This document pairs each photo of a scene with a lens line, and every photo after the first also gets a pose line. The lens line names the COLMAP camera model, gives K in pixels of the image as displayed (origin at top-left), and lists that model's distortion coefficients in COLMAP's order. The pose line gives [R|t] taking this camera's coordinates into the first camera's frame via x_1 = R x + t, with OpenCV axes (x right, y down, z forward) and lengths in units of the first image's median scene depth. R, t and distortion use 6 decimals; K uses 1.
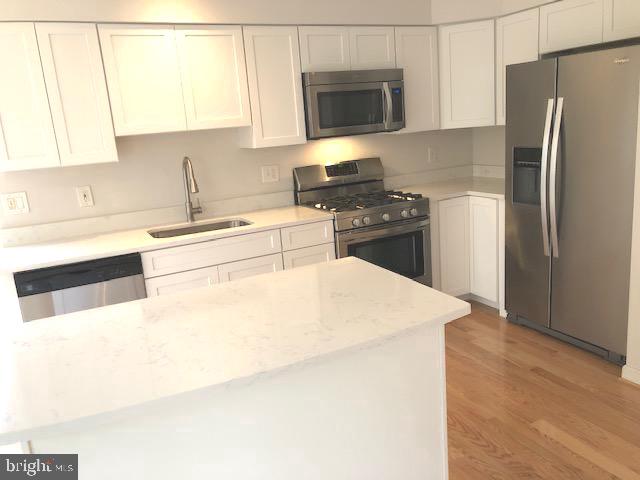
lens RADIAL K [[519.5, 0, 318.6], [0, 519.5, 235.8], [0, 0, 1]] dist [0.044821, -0.064202]
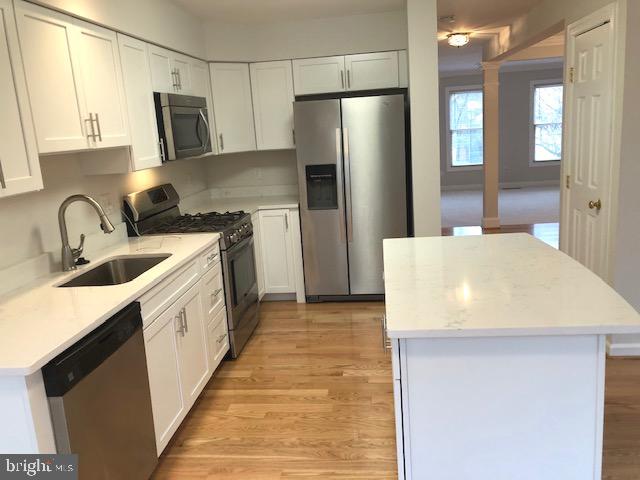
lens RADIAL K [[519.5, 0, 318.6], [0, 519.5, 235.8], [0, 0, 1]] dist [0.044821, -0.064202]
pose [[0.551825, -0.131405, 0.823542, -0.658753], [0.203623, 0.978850, 0.019747, -0.016527], [-0.808720, 0.156796, 0.566911, 0.260427]]
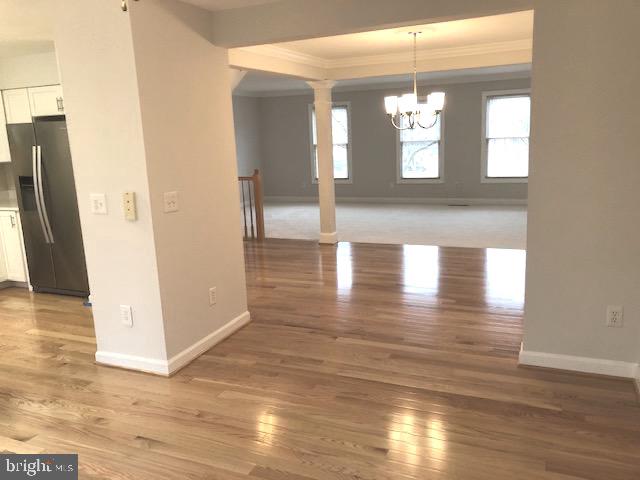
lens RADIAL K [[519.5, 0, 318.6], [0, 519.5, 235.8], [0, 0, 1]] dist [0.044821, -0.064202]
pose [[0.763796, -0.082148, 0.640209, 0.043270], [0.122534, 0.992285, -0.018864, 0.138676], [-0.633720, 0.092855, 0.767969, -0.705500]]
